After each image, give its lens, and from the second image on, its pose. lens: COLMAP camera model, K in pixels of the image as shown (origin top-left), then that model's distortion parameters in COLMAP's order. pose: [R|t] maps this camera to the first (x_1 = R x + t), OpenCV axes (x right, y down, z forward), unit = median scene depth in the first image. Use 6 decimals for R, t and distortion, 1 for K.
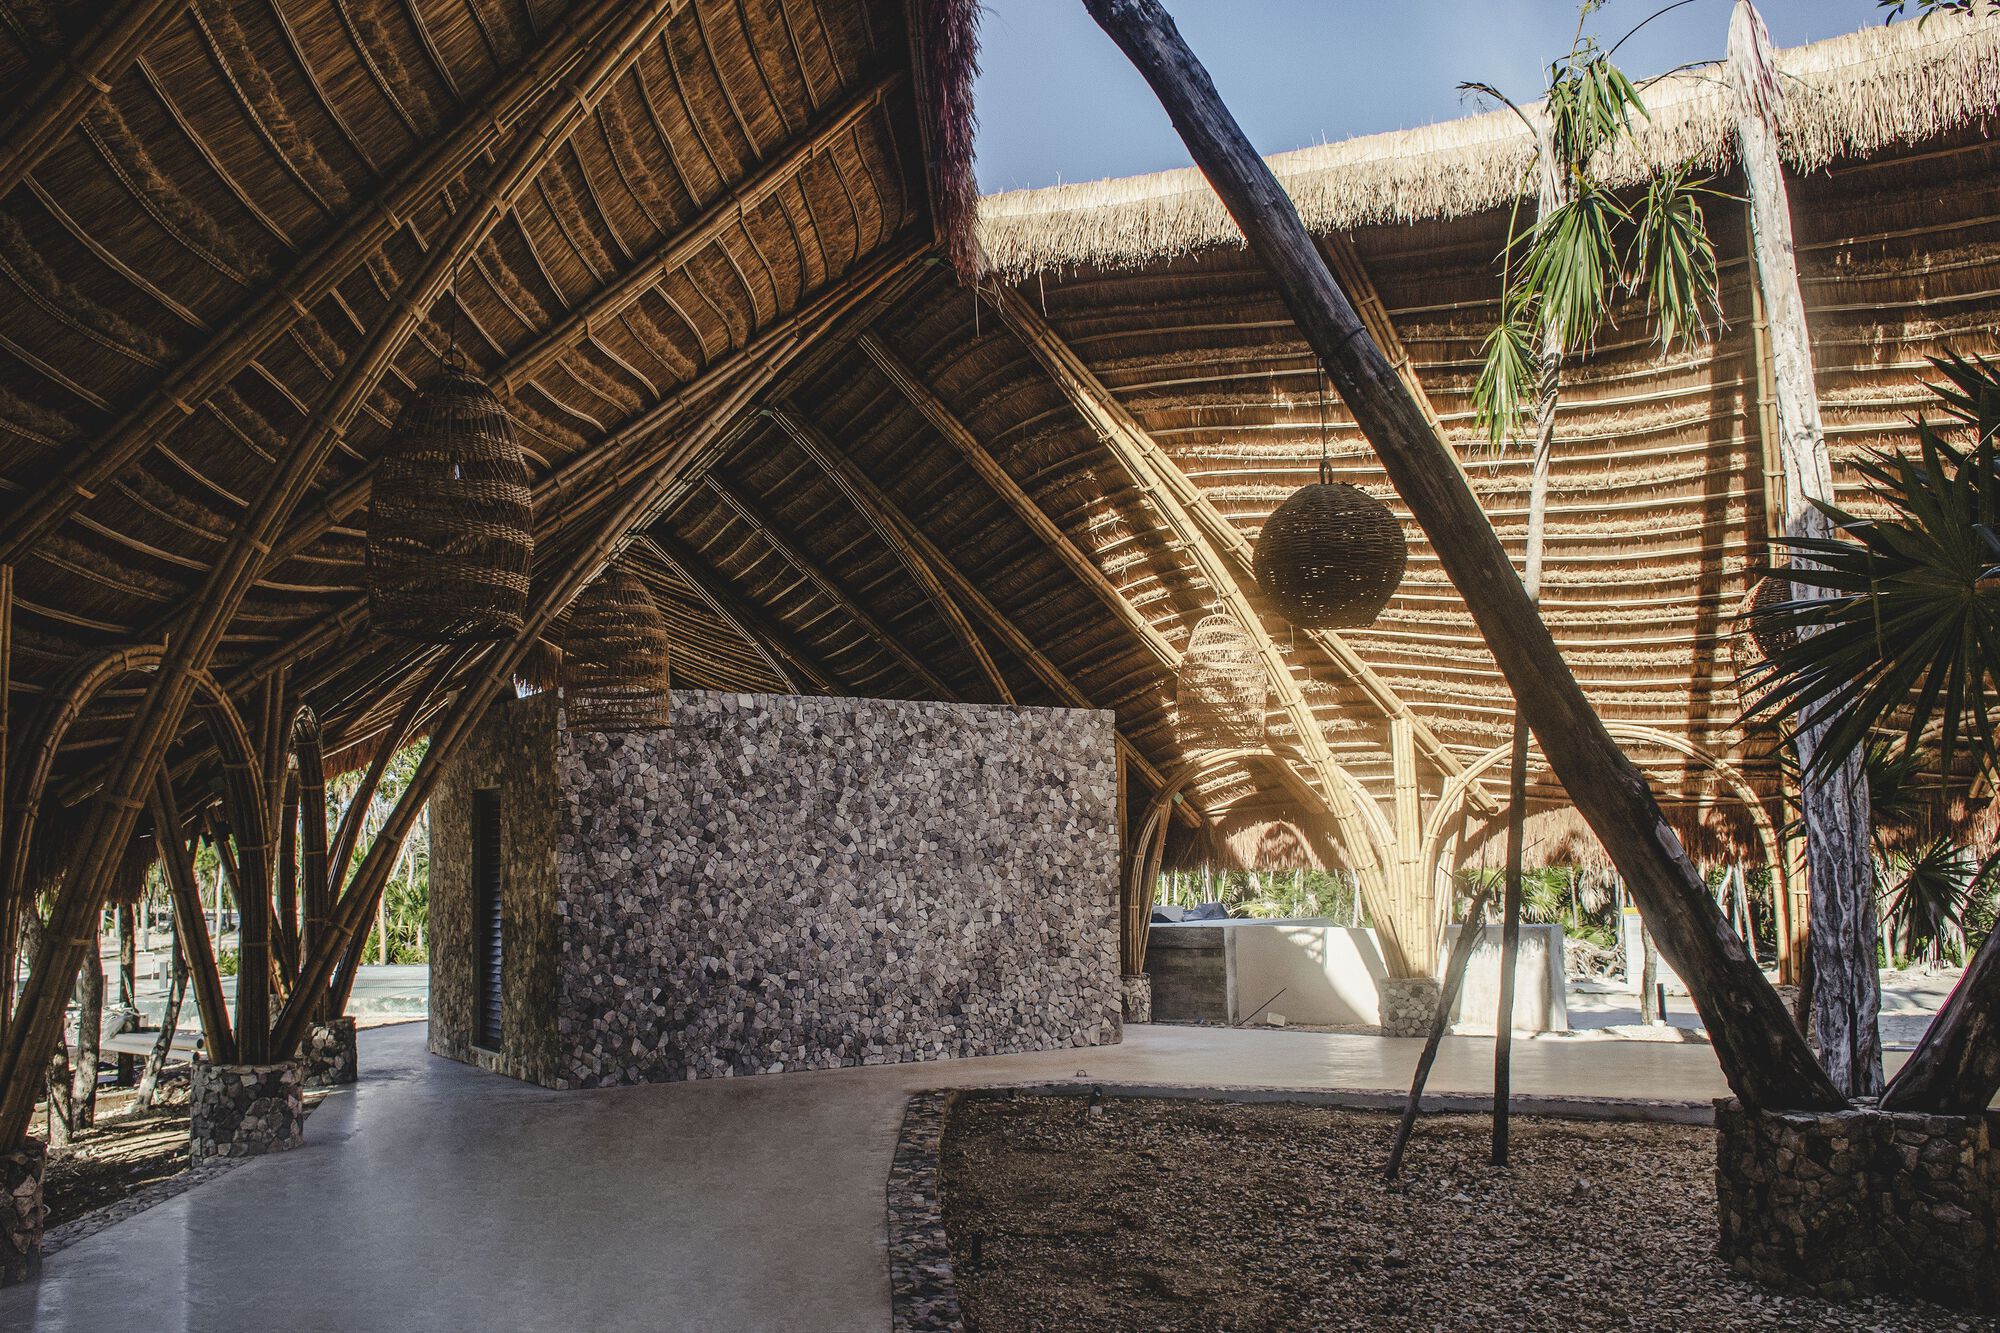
lens RADIAL K [[1678.1, 0, 999.0], [0, 1678.1, 673.7], [0, 0, 1]] dist [0.000342, 0.004243]
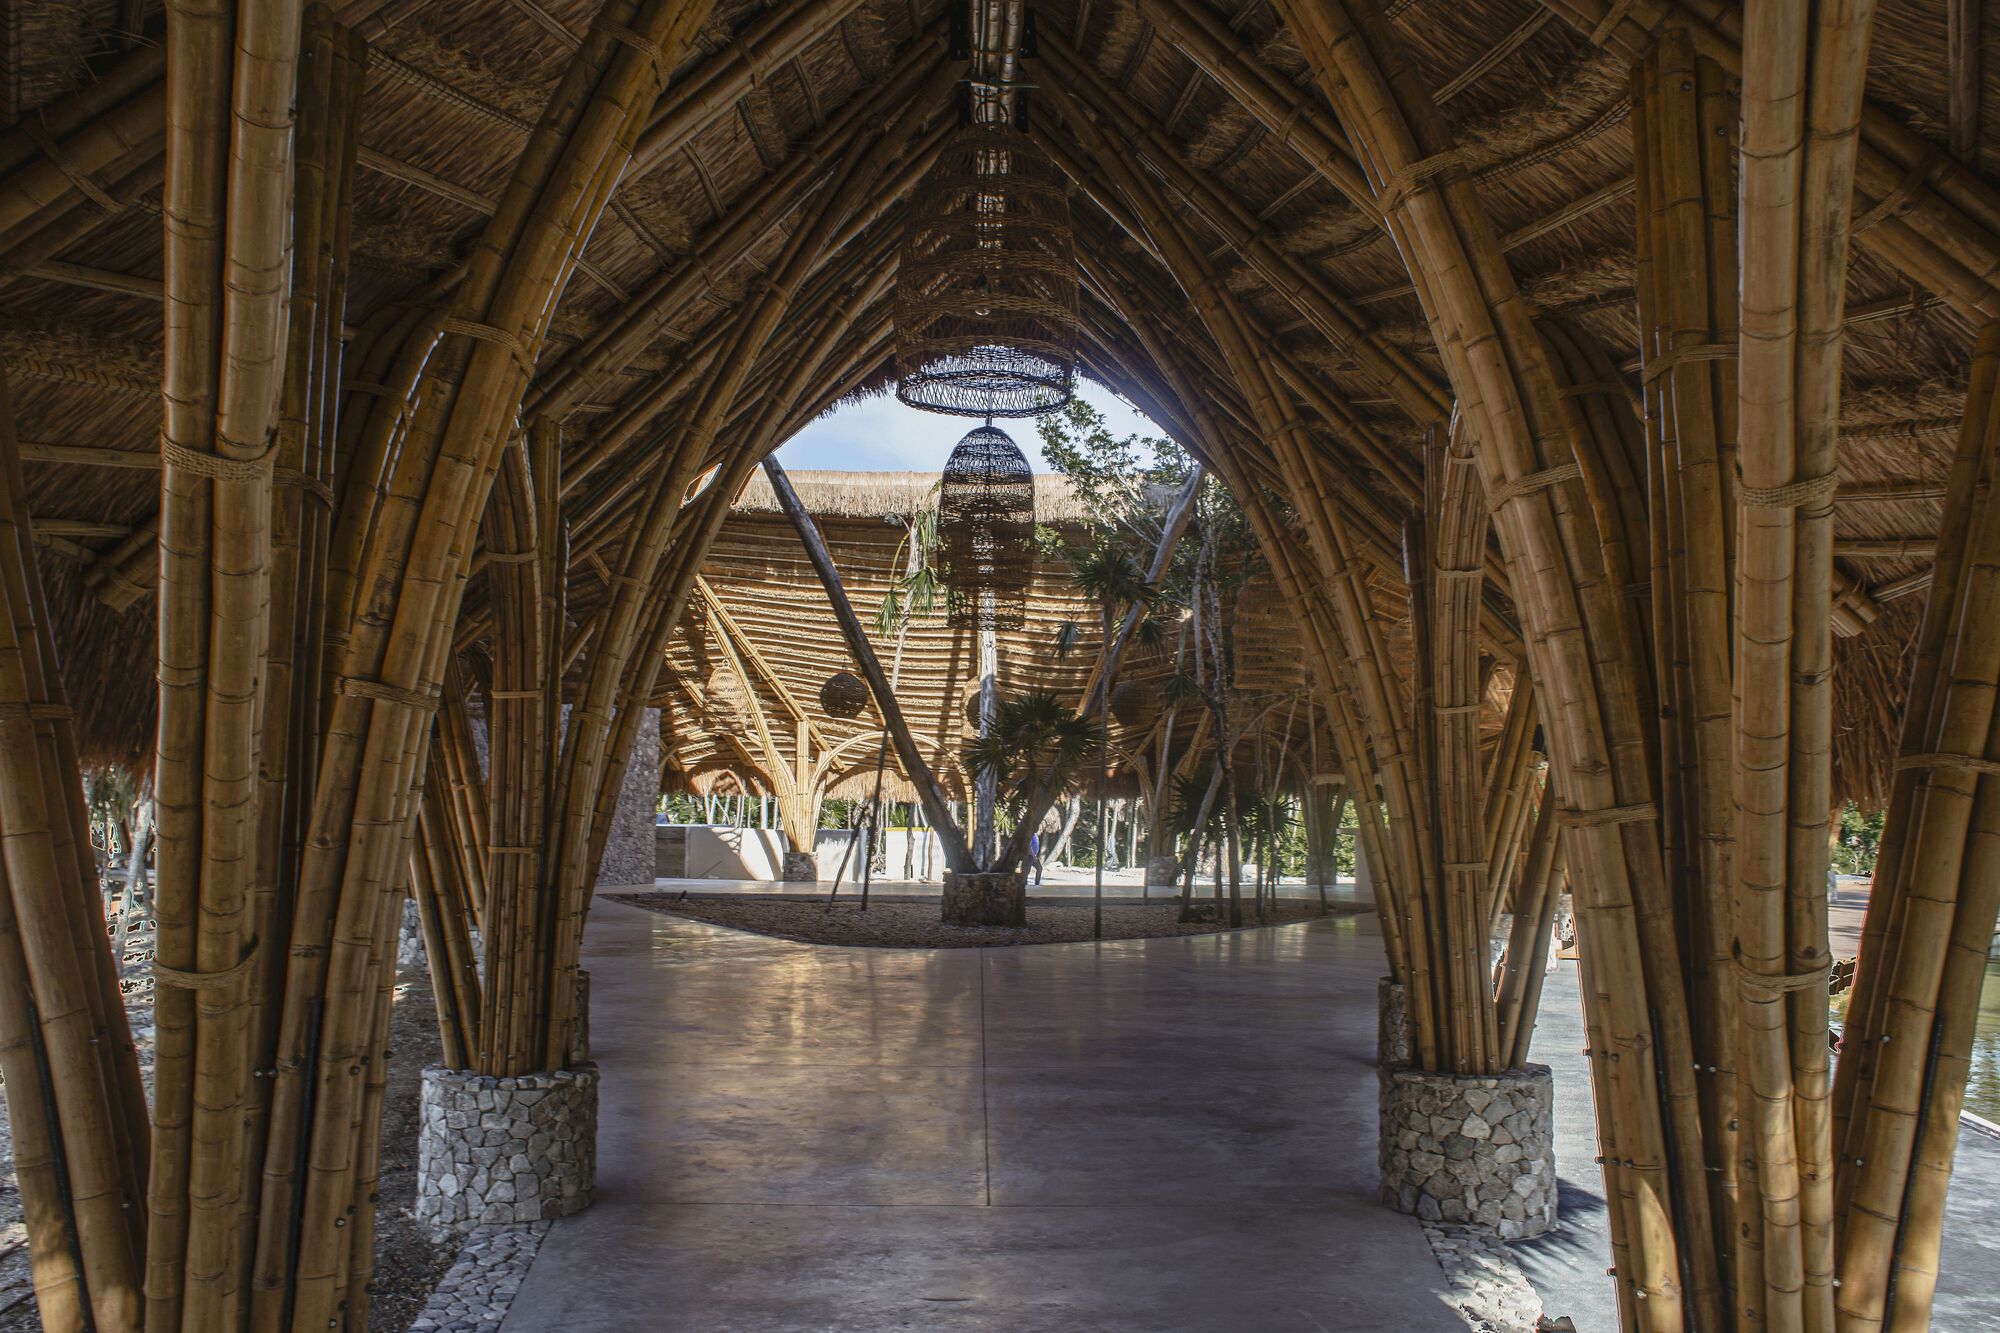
lens RADIAL K [[1678.1, 0, 998.4], [0, 1678.1, 667.7], [0, 0, 1]] dist [0.000342, 0.004243]
pose [[0.903594, 0.066763, 0.423157, -0.400199], [-0.078924, 0.996817, 0.011261, -0.078267], [-0.421058, -0.043572, 0.905987, -0.899116]]
